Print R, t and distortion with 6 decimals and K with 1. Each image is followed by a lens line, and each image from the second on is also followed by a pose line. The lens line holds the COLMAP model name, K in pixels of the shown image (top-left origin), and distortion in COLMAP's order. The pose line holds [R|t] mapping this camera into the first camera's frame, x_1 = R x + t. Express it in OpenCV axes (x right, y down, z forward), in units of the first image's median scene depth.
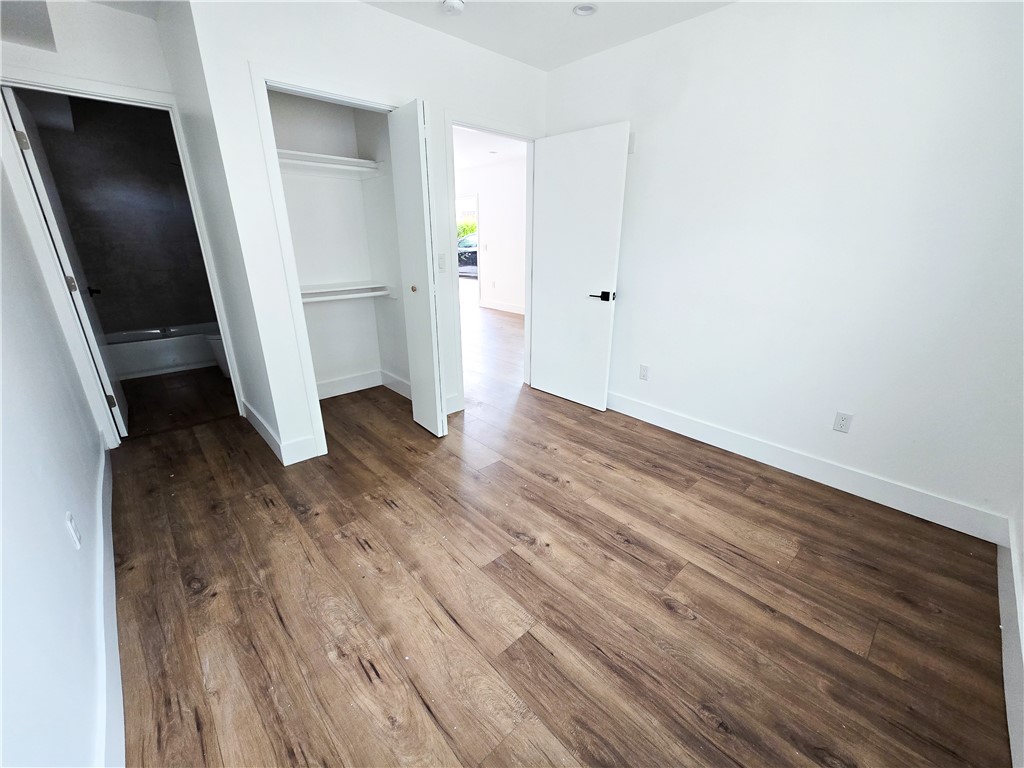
lens RADIAL K [[416.2, 0, 517.5], [0, 416.2, 385.4], [0, 0, 1]] dist [-0.002227, -0.000075]
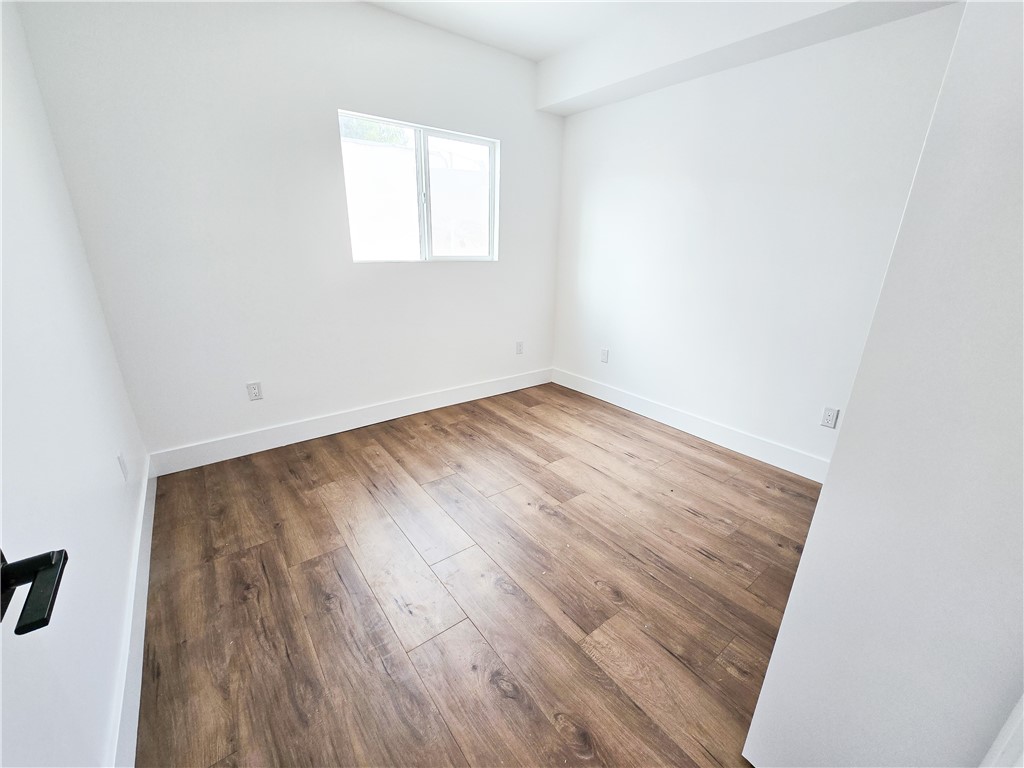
lens RADIAL K [[416.2, 0, 517.5], [0, 416.2, 385.4], [0, 0, 1]] dist [-0.002227, -0.000075]
pose [[-0.995353, -0.053312, 0.080192, 0.031337], [0.008047, 0.783804, 0.620956, -0.589181], [-0.095959, 0.618716, -0.779733, 1.743086]]
